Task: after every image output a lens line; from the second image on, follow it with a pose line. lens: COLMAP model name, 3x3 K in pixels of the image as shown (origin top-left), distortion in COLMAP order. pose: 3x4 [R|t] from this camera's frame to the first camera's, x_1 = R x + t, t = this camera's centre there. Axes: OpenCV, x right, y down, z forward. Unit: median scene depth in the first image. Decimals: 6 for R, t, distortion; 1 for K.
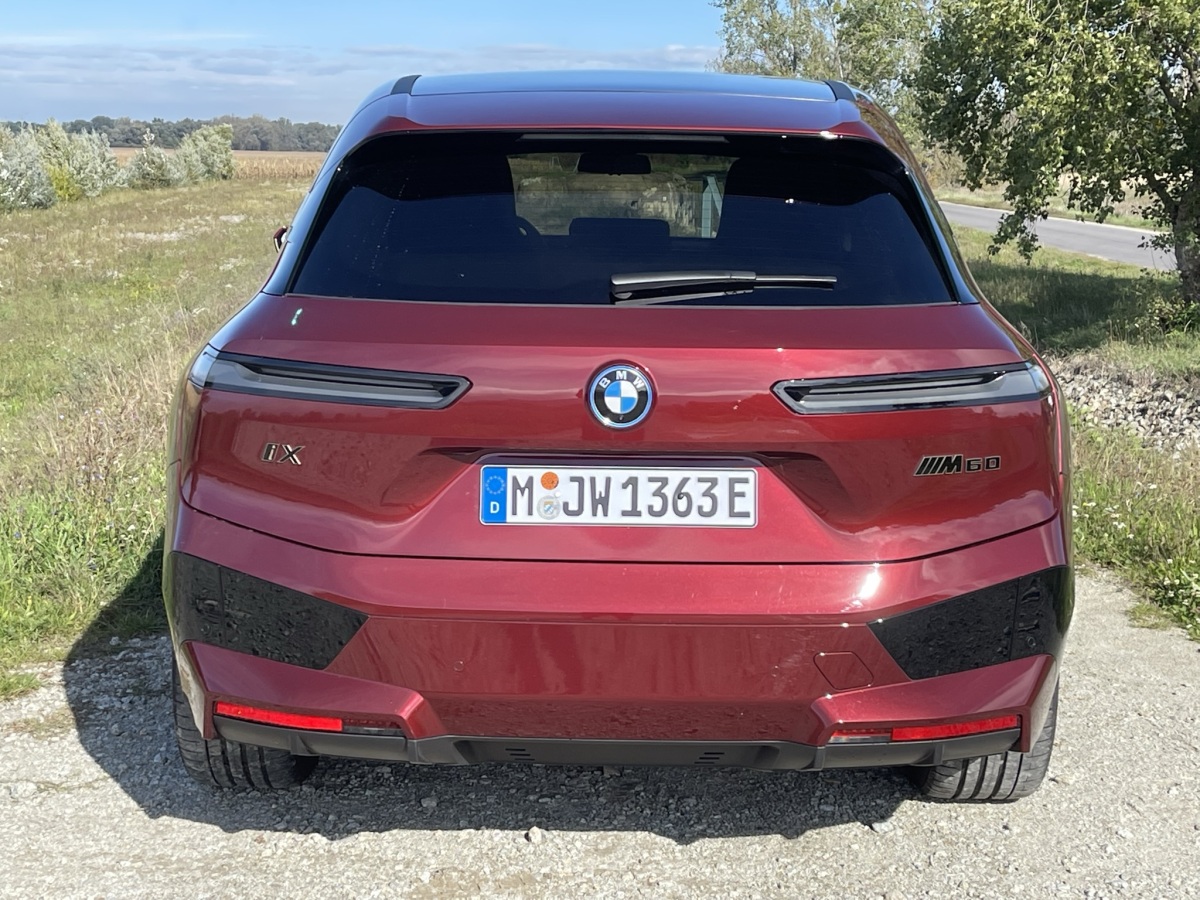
lens RADIAL K [[2126.2, 0, 599.8], [0, 2126.2, 452.6], [0, 0, 1]] dist [-0.006628, 0.000000]
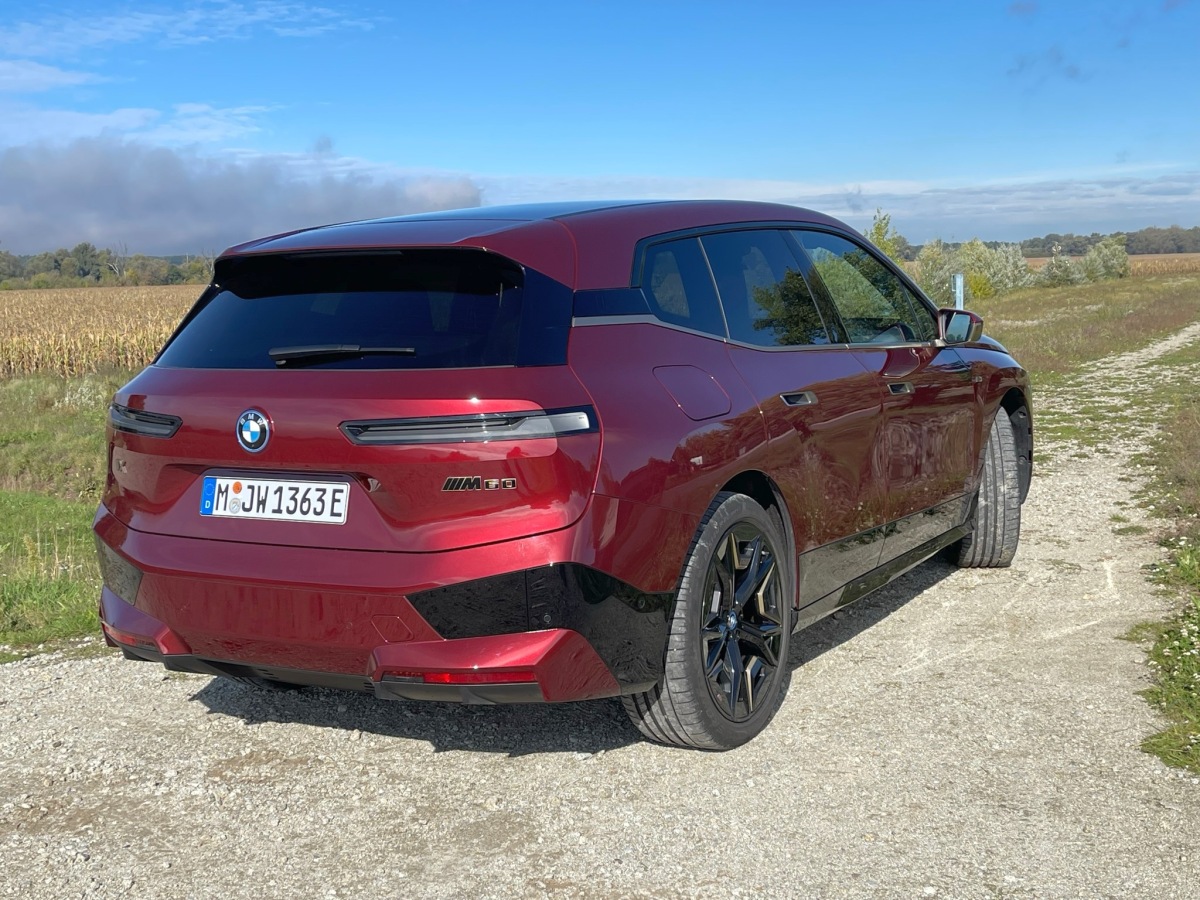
lens RADIAL K [[1550.4, 0, 604.7], [0, 1550.4, 446.4], [0, 0, 1]] dist [0.078960, 0.000000]
pose [[0.867370, 0.014498, -0.497452, 0.741945], [-0.026113, 0.999524, -0.016400, -0.004392], [0.496978, 0.027215, 0.867337, 0.180710]]
